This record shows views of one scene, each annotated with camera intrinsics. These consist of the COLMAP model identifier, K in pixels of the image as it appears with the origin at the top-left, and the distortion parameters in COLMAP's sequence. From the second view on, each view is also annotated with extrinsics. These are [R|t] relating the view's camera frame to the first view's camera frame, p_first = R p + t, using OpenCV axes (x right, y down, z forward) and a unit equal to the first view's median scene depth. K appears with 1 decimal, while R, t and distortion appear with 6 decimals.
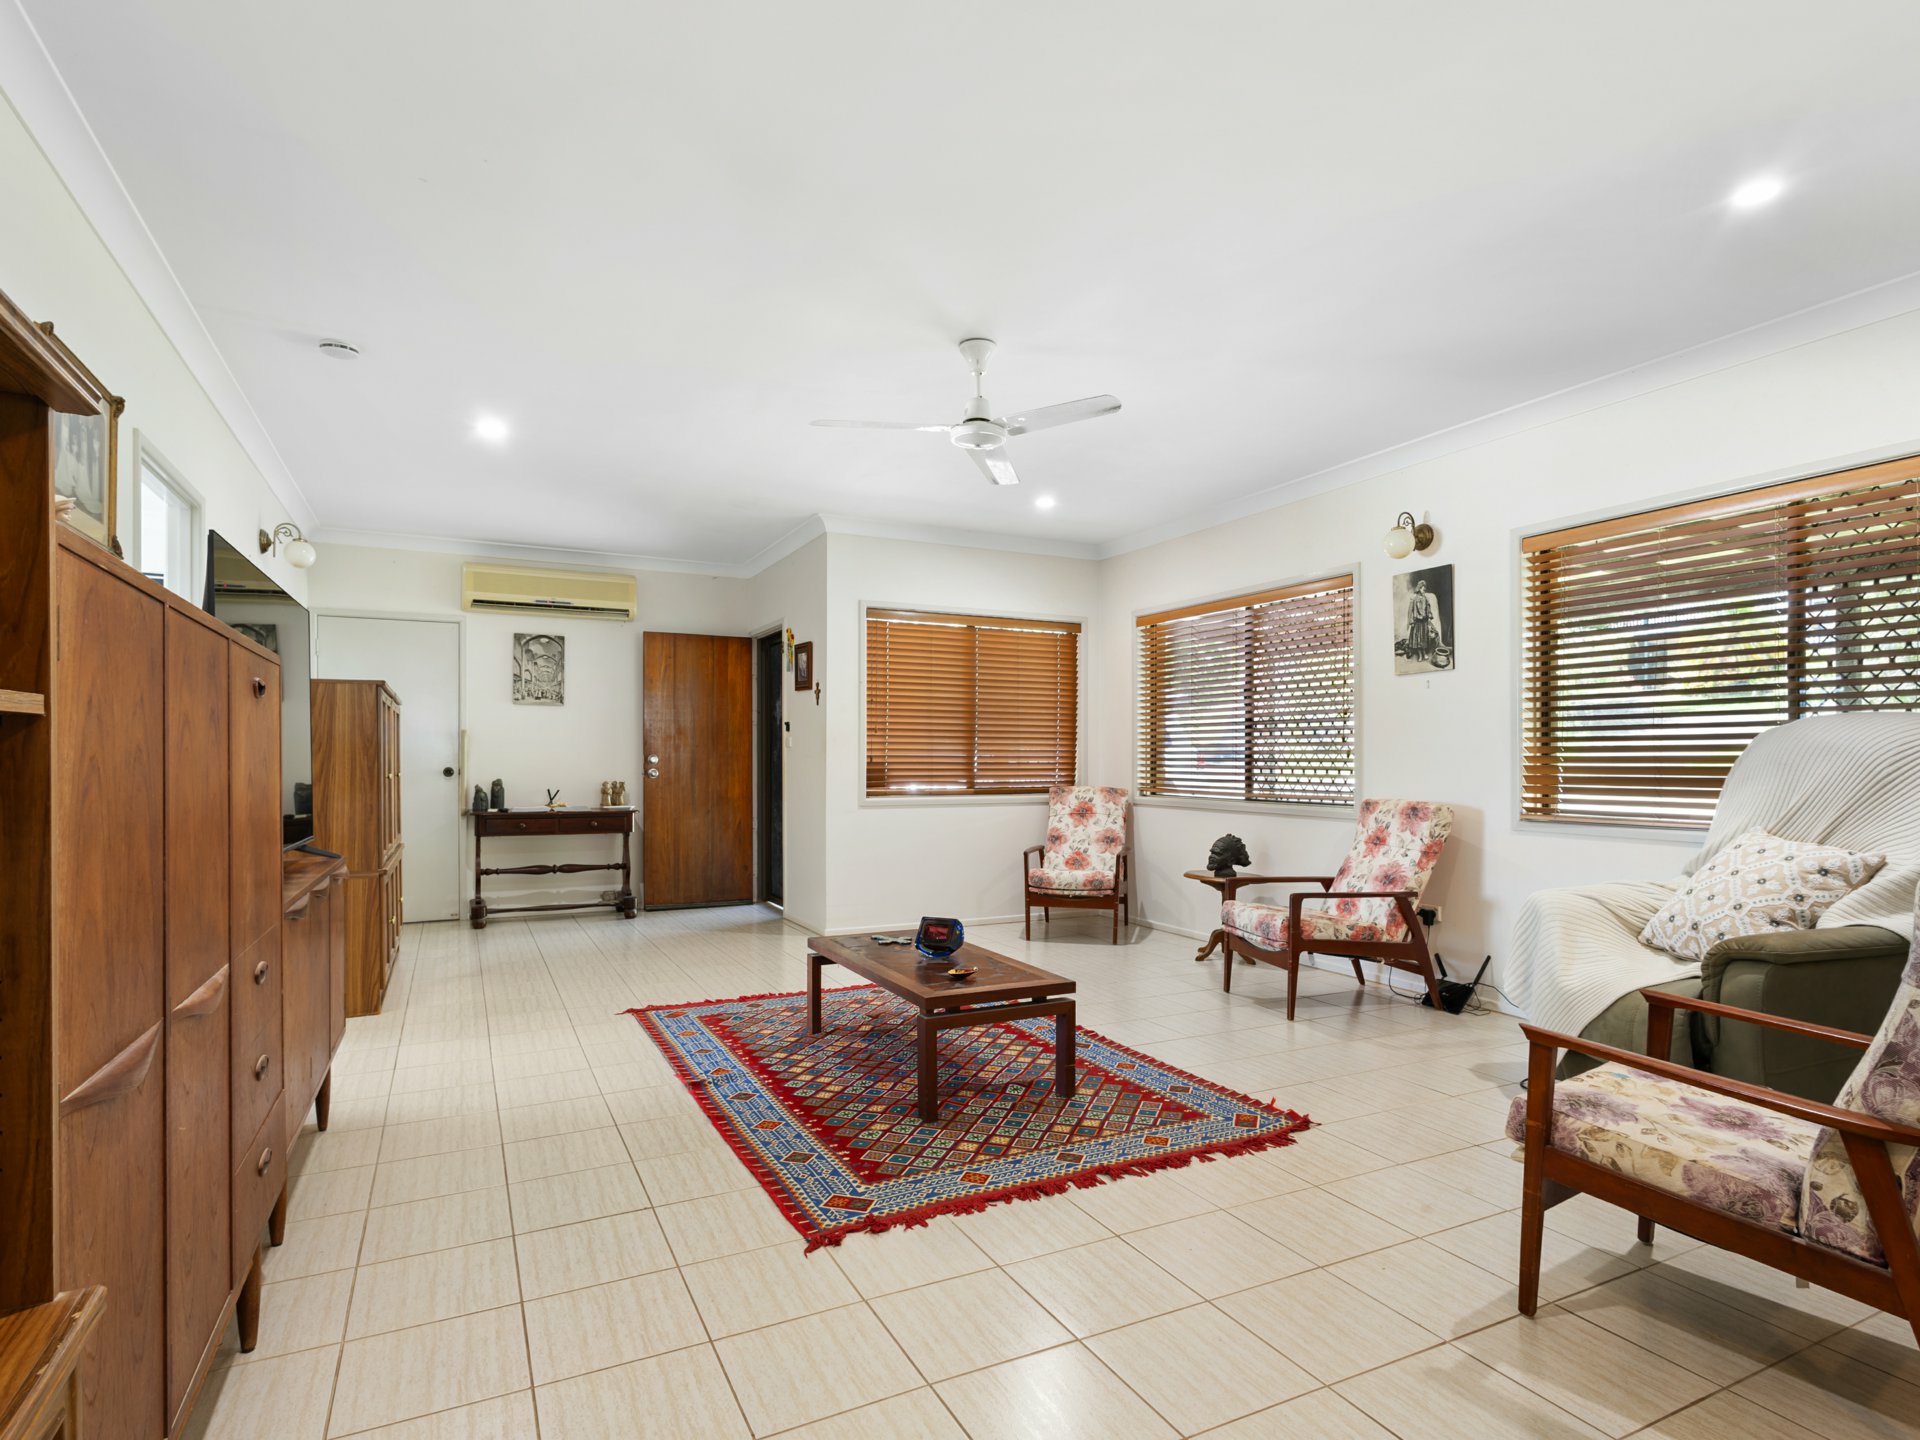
lens RADIAL K [[1020.0, 0, 915.9], [0, 1020.0, 786.4], [0, 0, 1]] dist [0.006310, -0.007298]
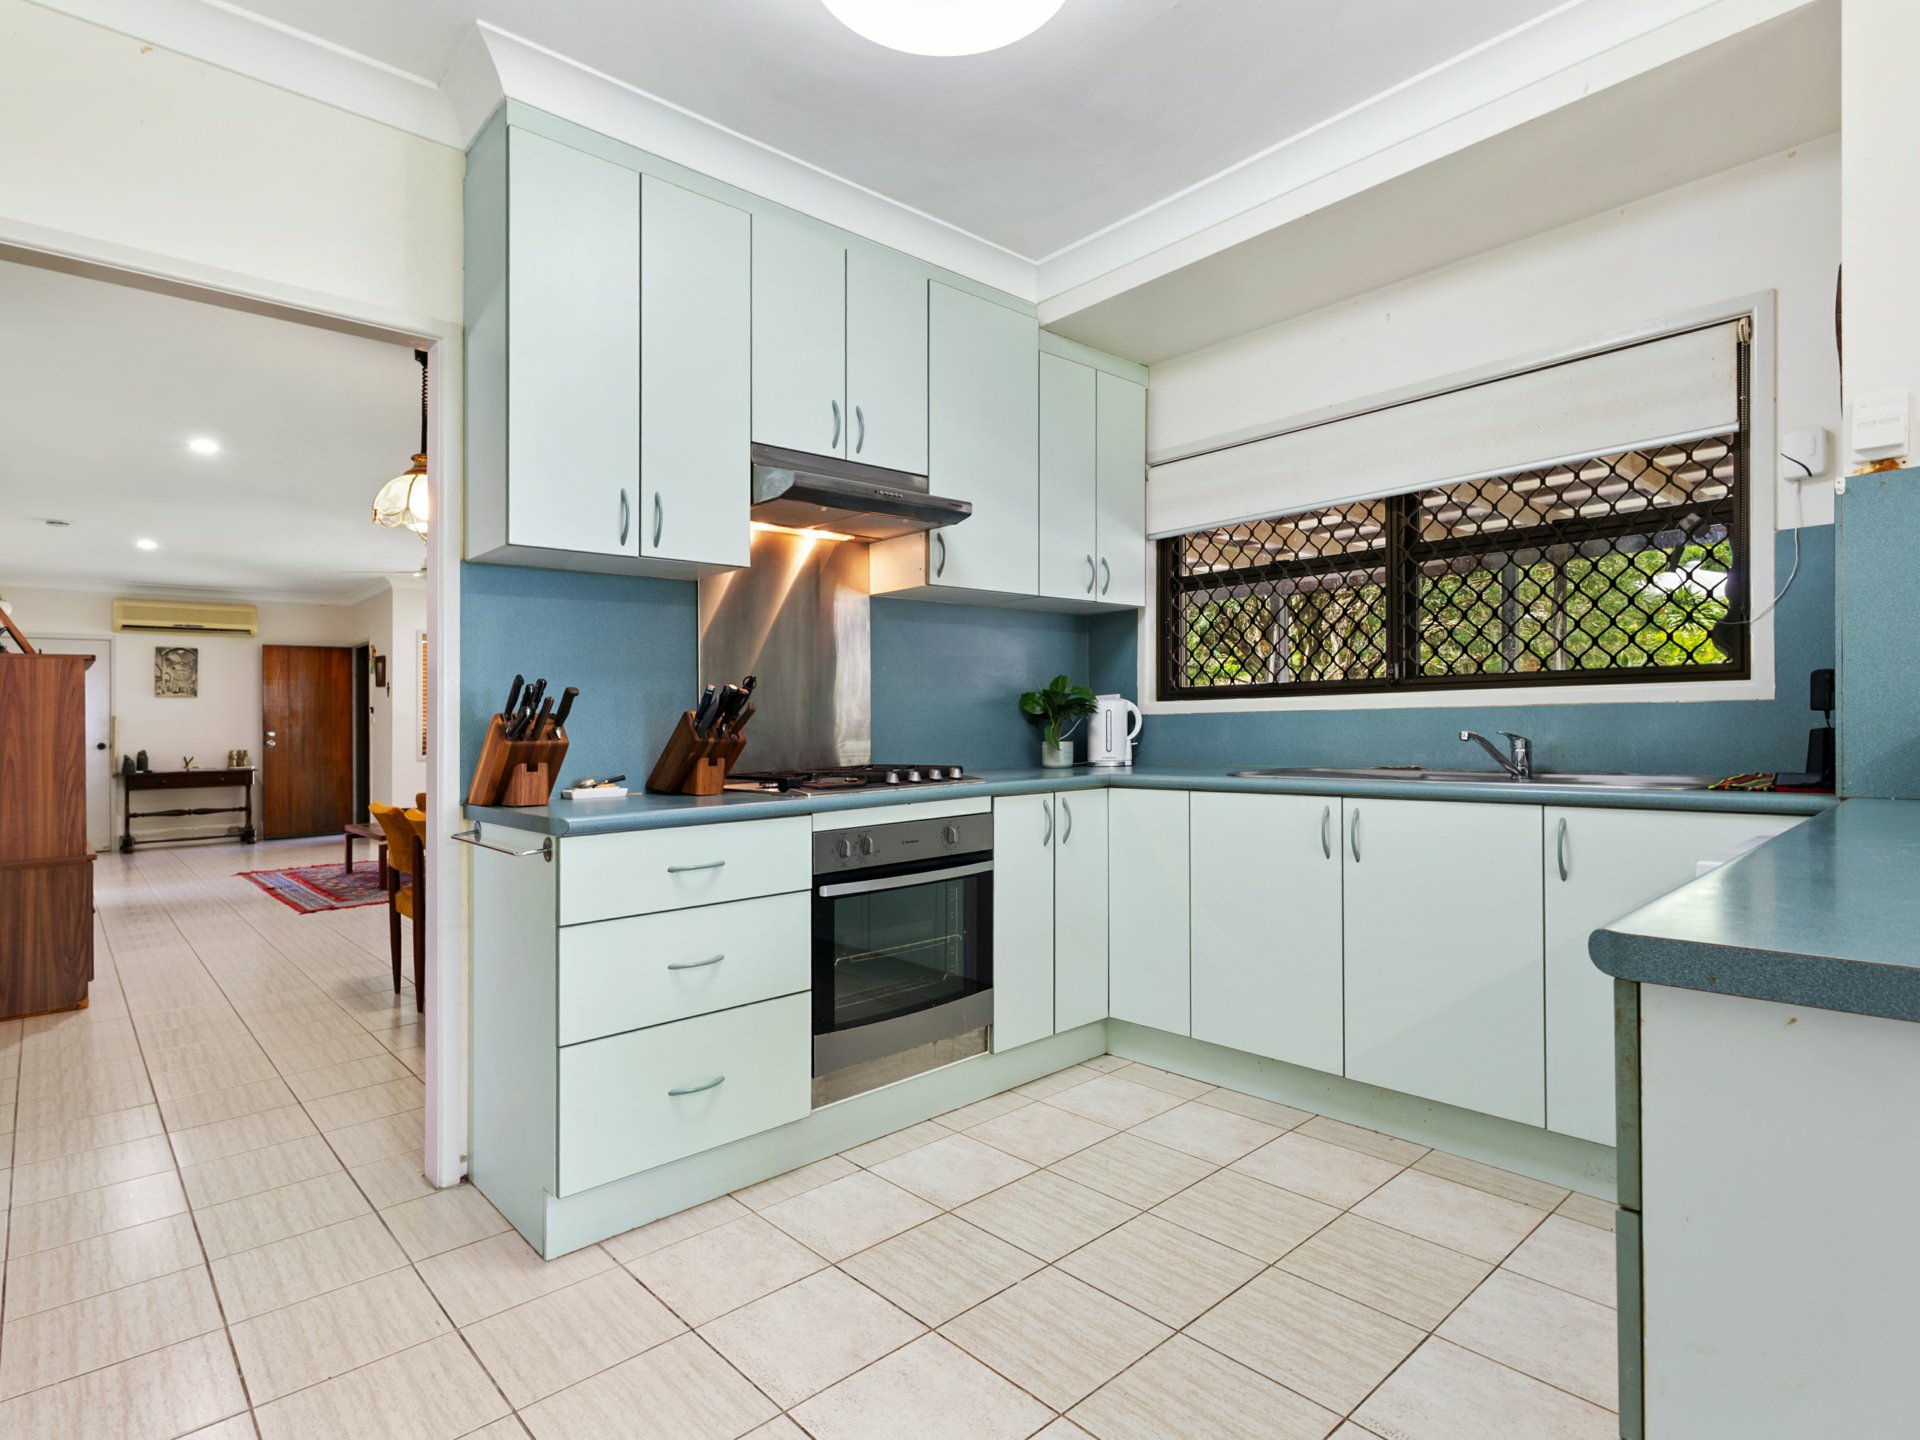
lens RADIAL K [[1020.0, 0, 963.7], [0, 1020.0, 722.1], [0, 0, 1]] dist [0.006310, -0.007298]
pose [[0.969323, -0.011467, 0.245523, 0.339384], [0.014810, 0.999821, -0.011772, -0.011984], [-0.245344, 0.015047, 0.969319, -0.639720]]
